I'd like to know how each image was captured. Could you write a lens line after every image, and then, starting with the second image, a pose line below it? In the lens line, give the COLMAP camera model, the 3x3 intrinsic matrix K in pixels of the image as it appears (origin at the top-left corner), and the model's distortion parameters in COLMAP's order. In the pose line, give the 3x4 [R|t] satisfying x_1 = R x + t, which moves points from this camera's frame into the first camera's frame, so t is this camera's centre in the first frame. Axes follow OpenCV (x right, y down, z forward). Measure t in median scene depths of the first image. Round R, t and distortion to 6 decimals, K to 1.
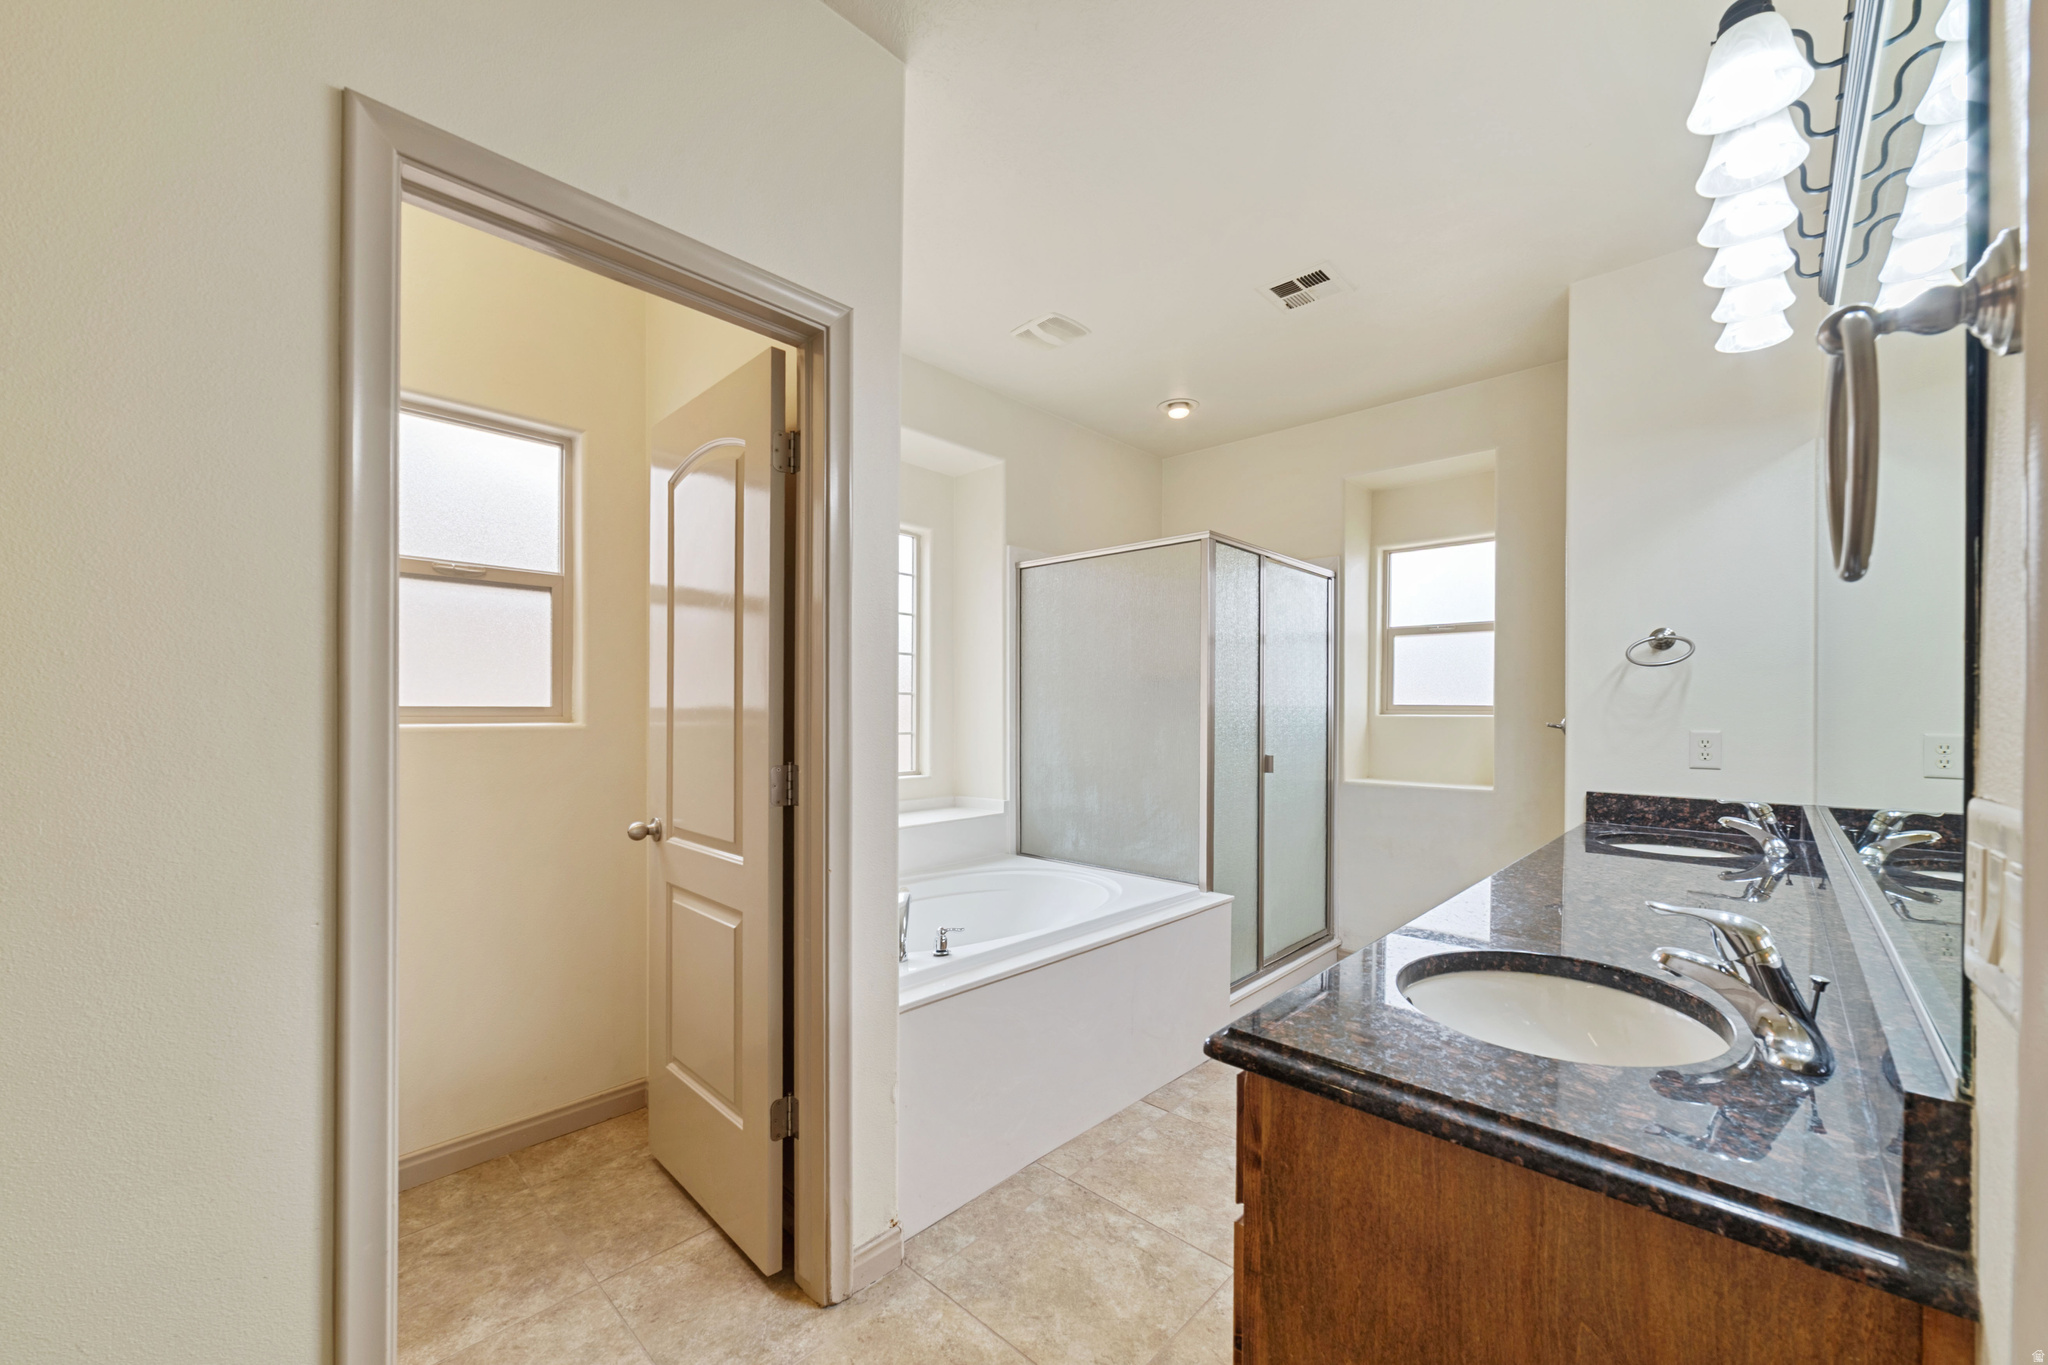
lens RADIAL K [[779.4, 0, 1013.7], [0, 779.4, 691.9], [0, 0, 1]] dist [0.000724, 0.000075]
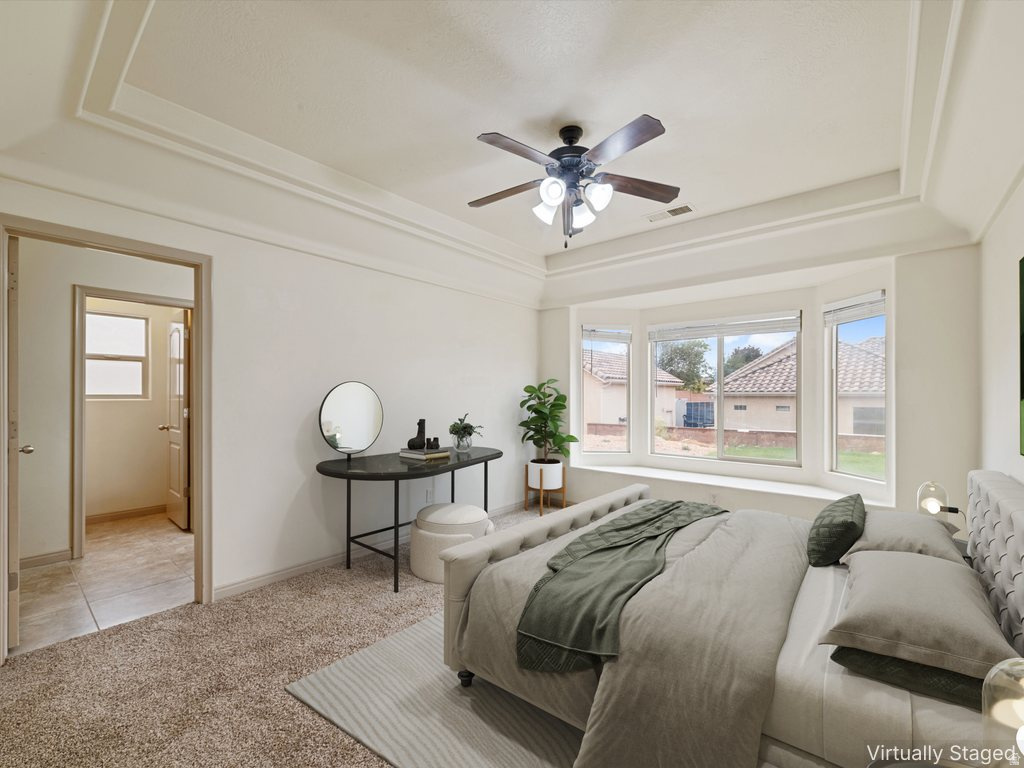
lens RADIAL K [[433.0, 0, 512.0], [0, 433.0, 384.0], [0, 0, 1]] dist [-0.000741, -0.000106]
pose [[0.998410, -0.002904, 0.056300, 1.161390], [0.003150, 0.999986, -0.004269, -0.017537], [-0.056287, 0.004440, 0.998405, -1.255501]]
